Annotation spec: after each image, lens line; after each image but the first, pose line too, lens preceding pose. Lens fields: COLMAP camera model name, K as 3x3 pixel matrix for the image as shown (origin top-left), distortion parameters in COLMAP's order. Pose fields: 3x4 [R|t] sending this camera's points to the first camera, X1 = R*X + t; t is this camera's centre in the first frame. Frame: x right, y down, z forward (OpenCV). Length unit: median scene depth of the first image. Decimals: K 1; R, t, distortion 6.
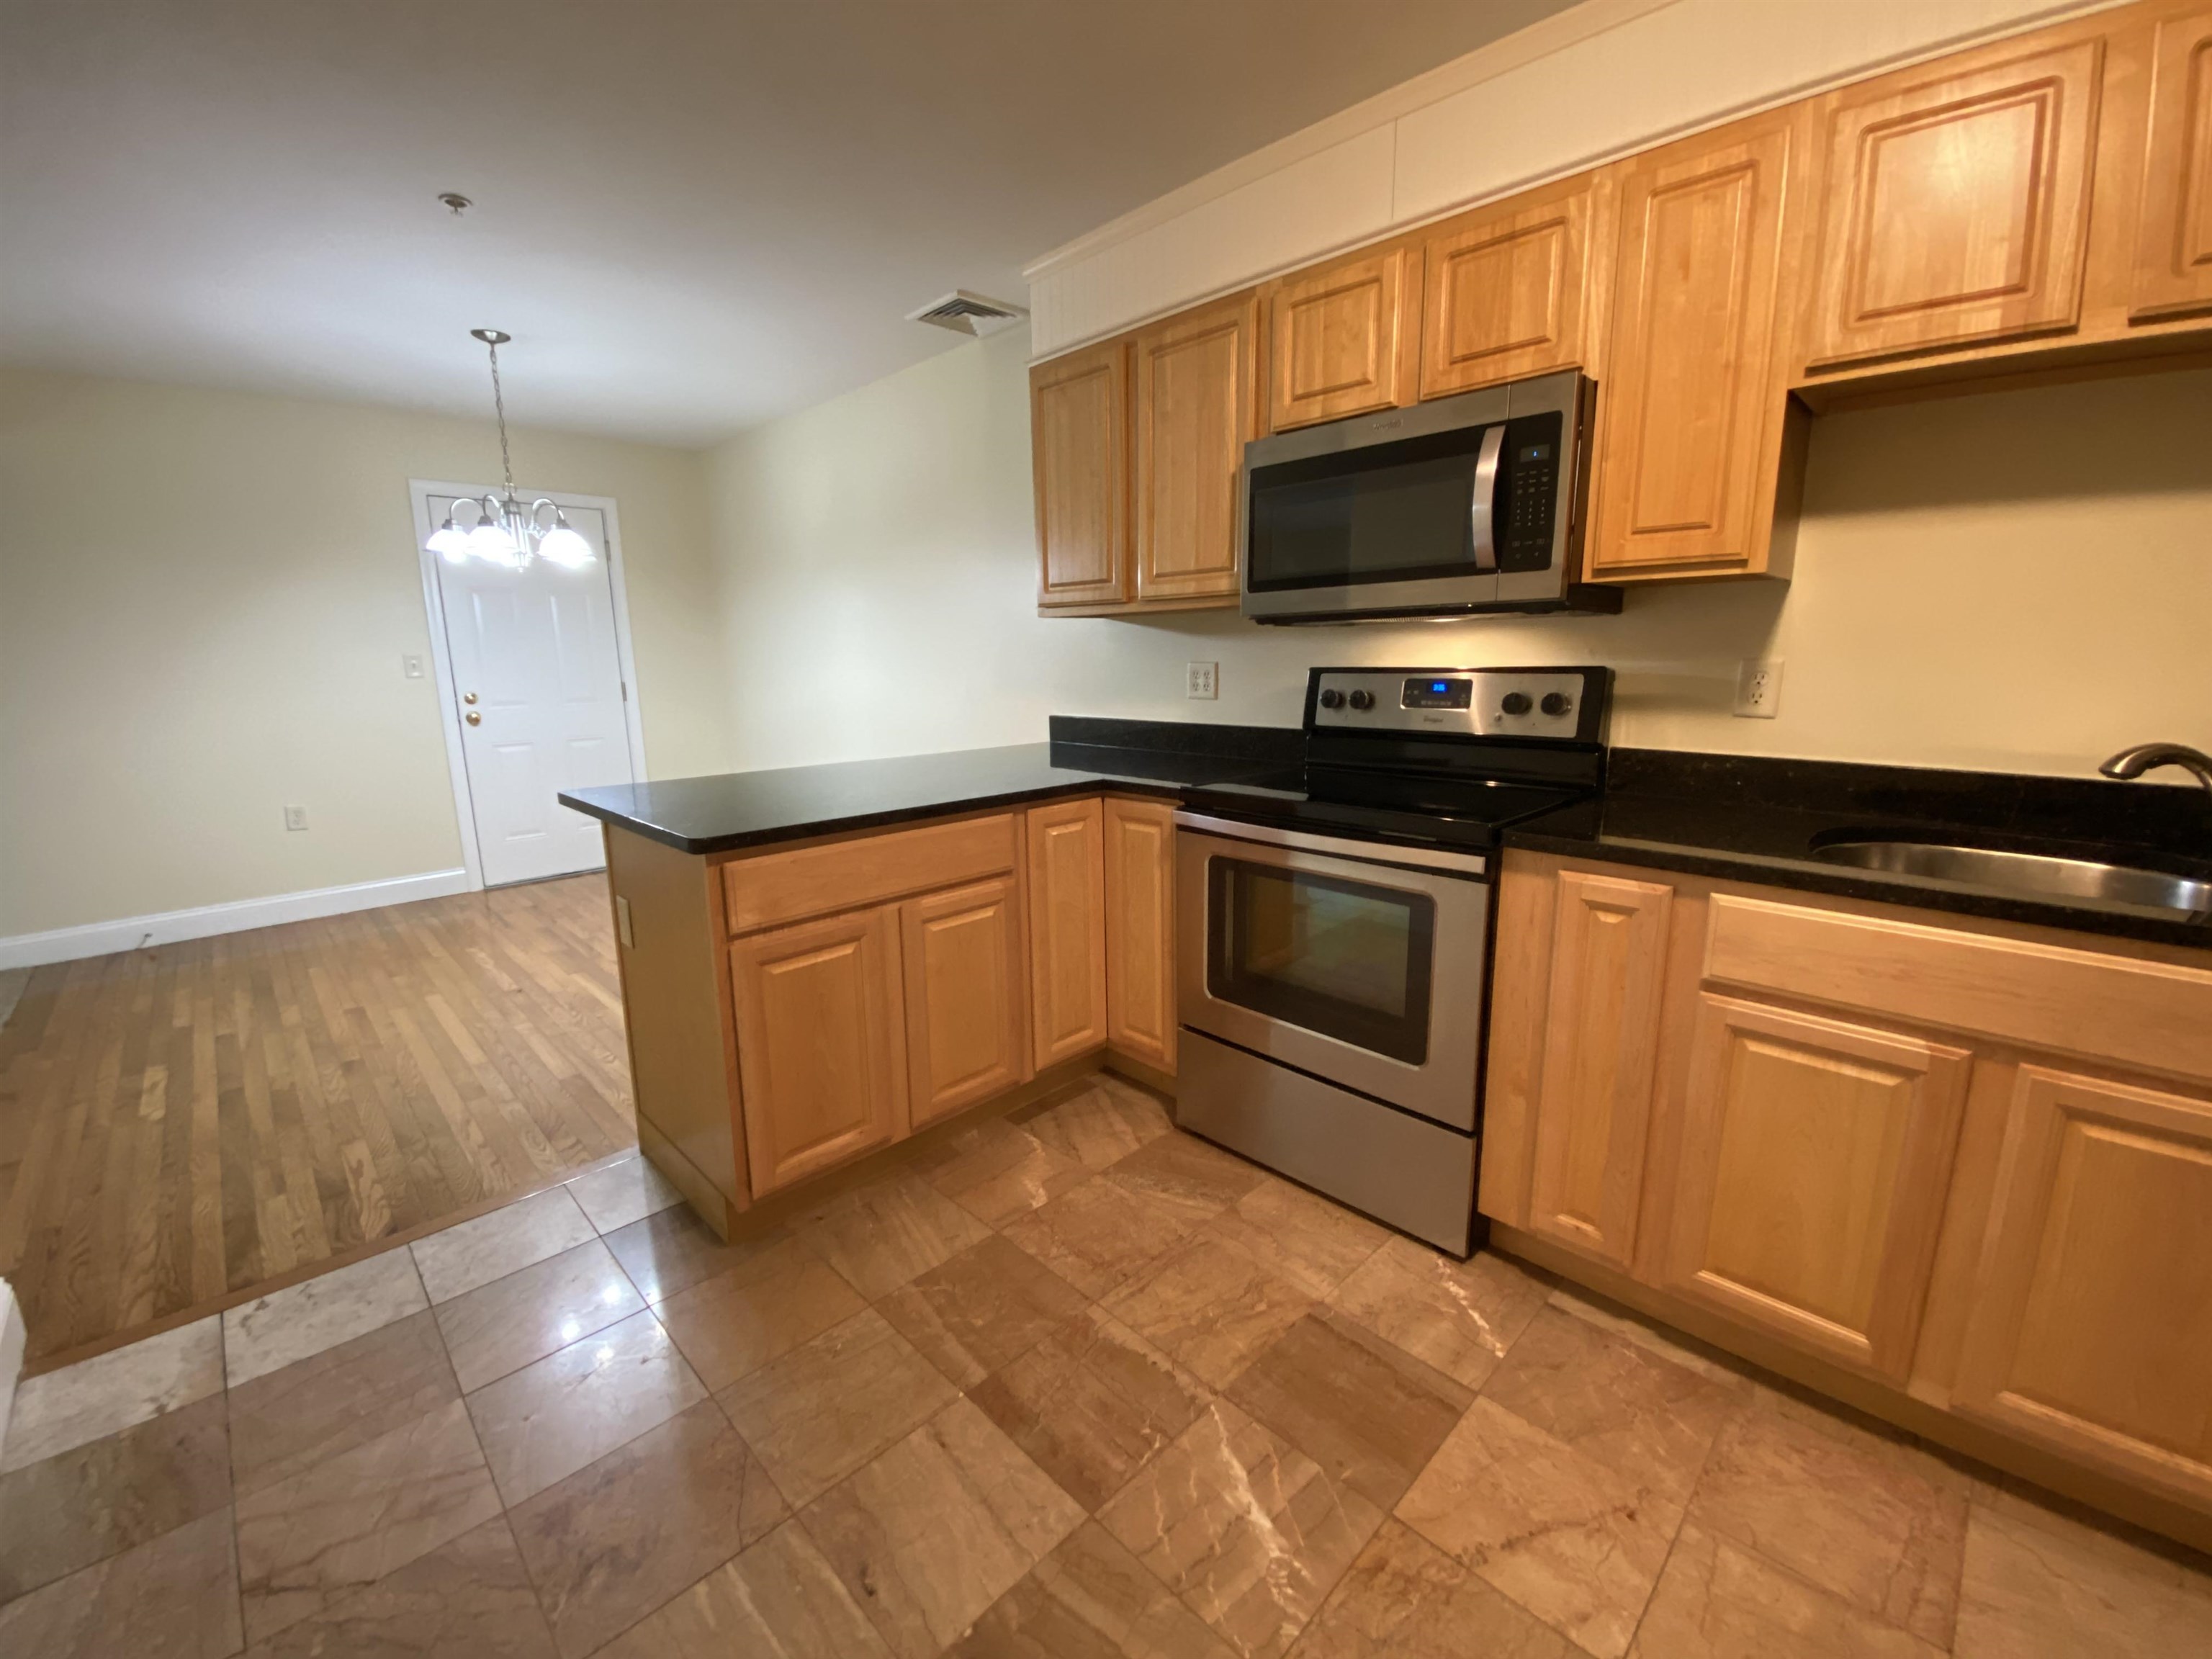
lens RADIAL K [[894.7, 0, 1096.4], [0, 894.7, 820.4], [0, 0, 1]] dist [0.019681, -0.020682]
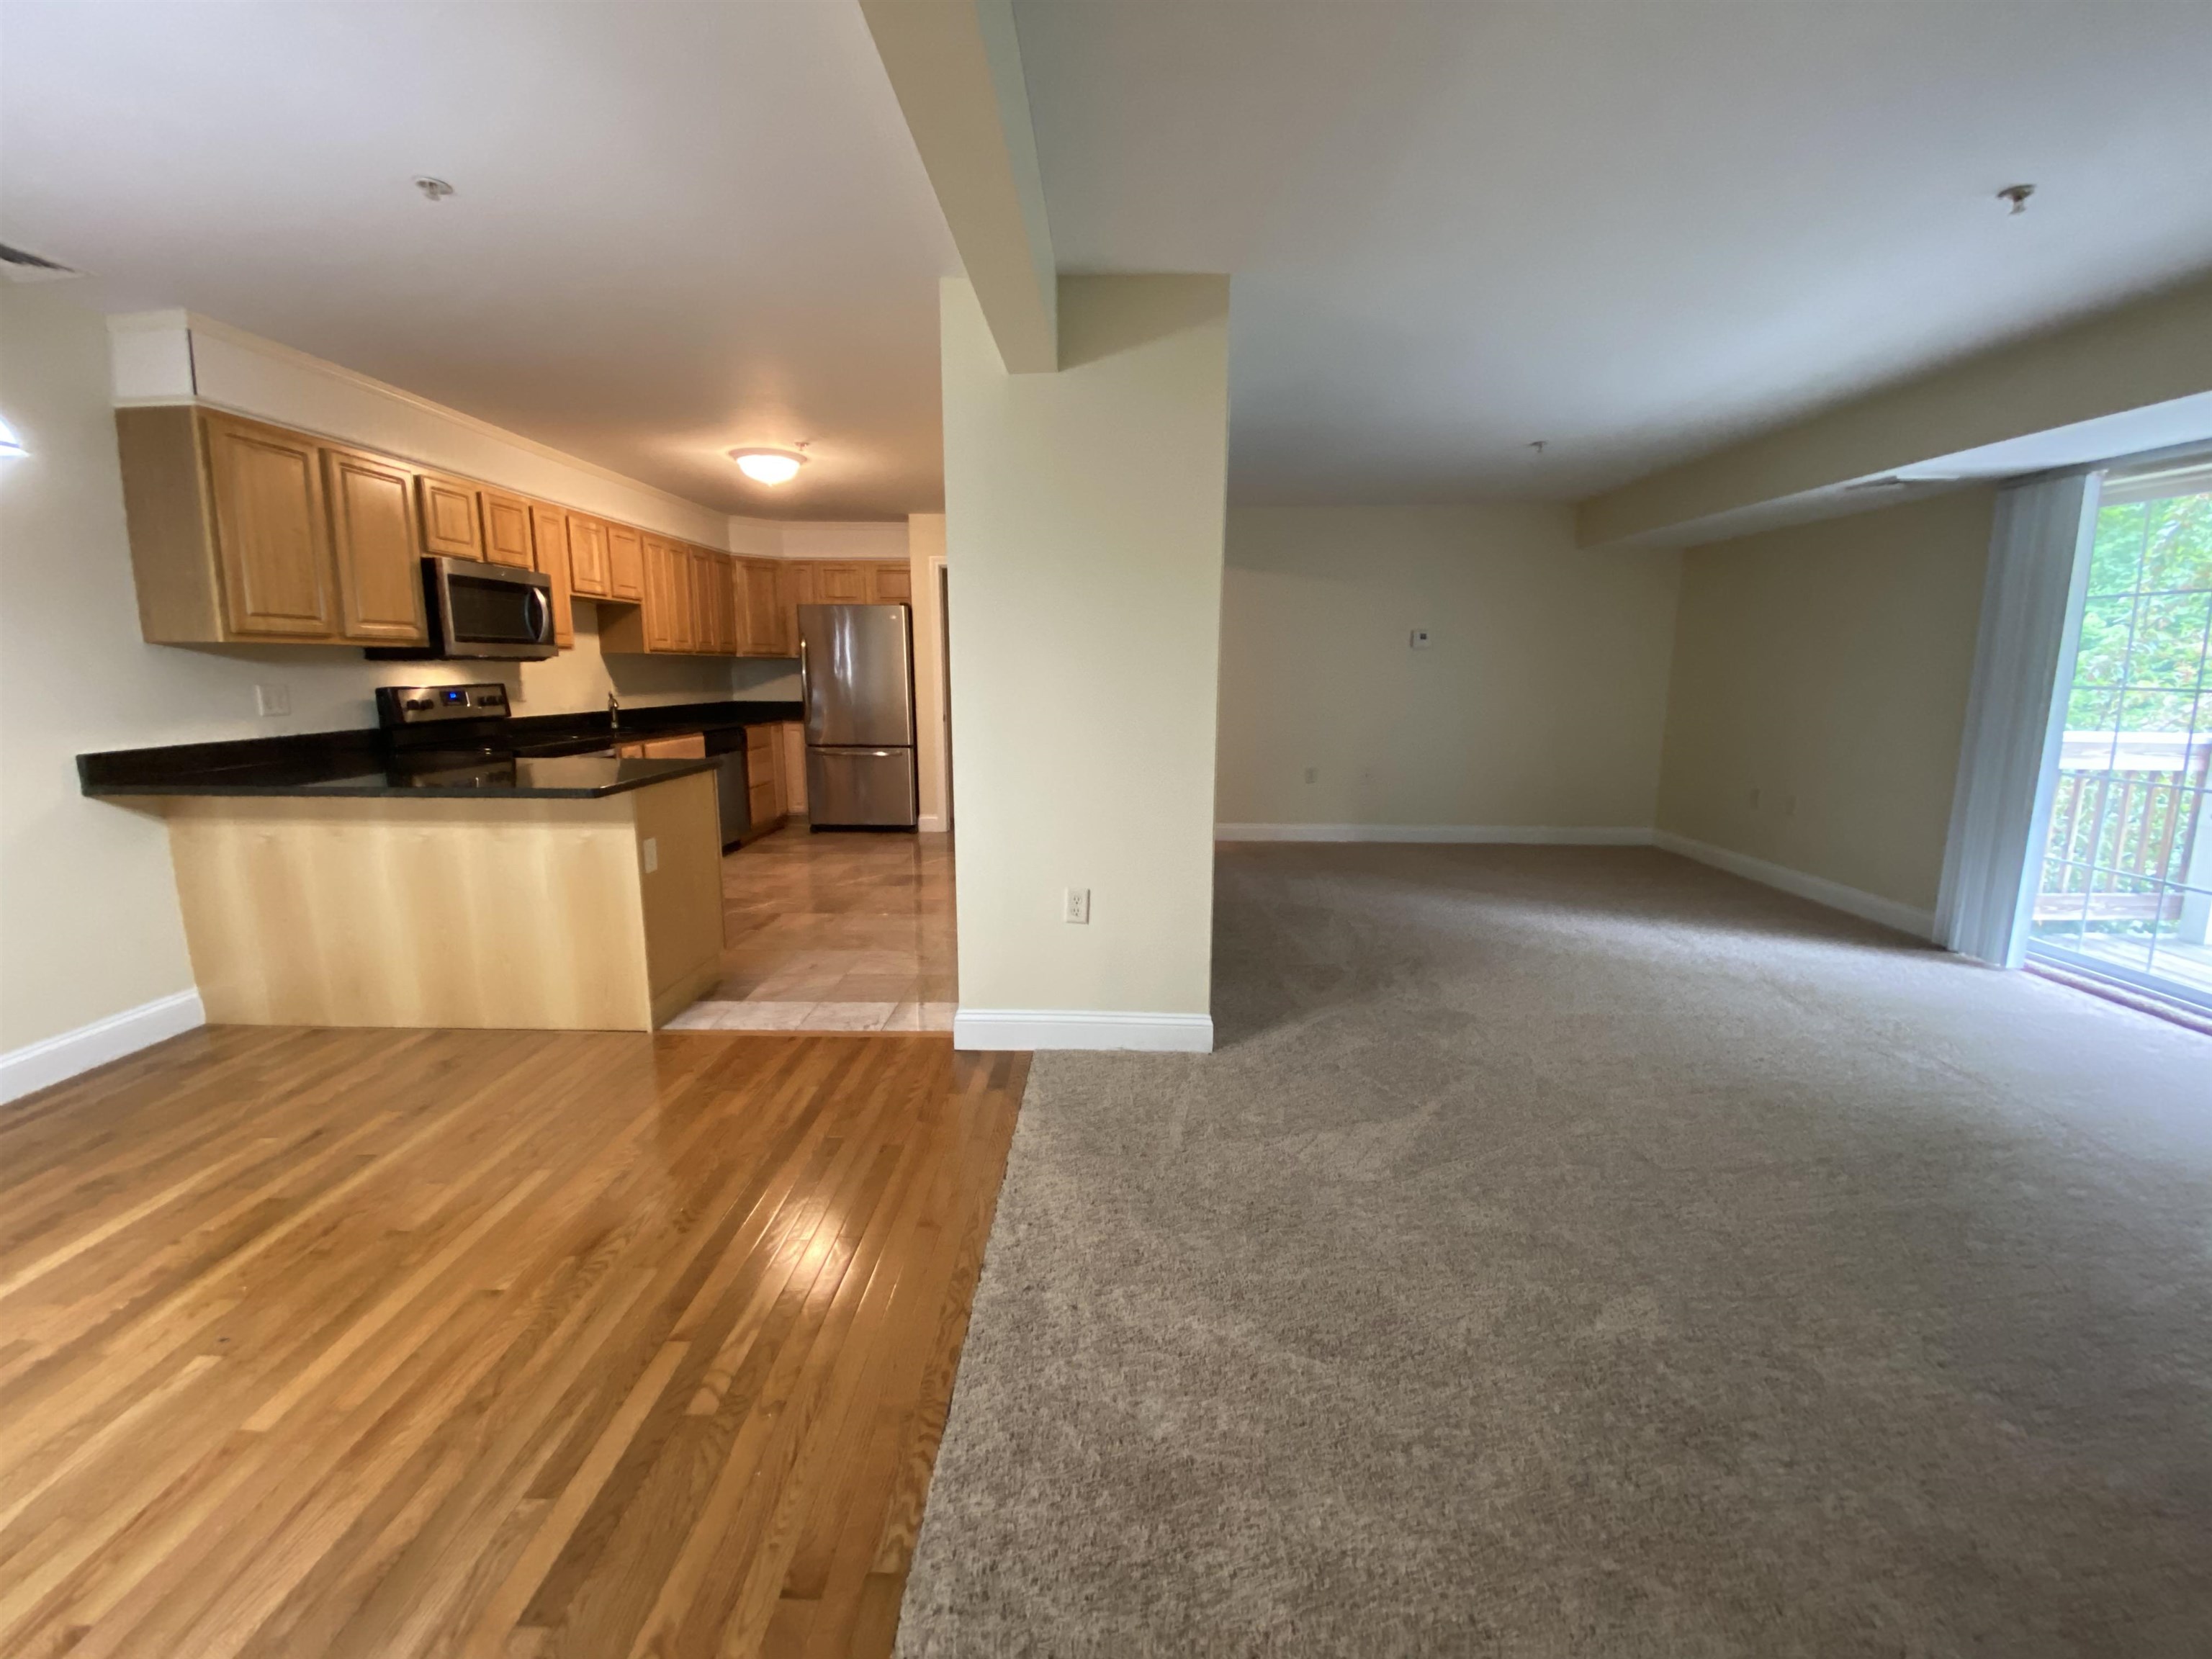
lens RADIAL K [[894.7, 0, 1096.4], [0, 894.7, 820.4], [0, 0, 1]] dist [0.019681, -0.020682]
pose [[-0.690809, -0.108126, 0.714906, -2.075852], [0.143113, 0.948745, 0.281783, -0.253113], [-0.708732, 0.296971, -0.639928, 1.406008]]
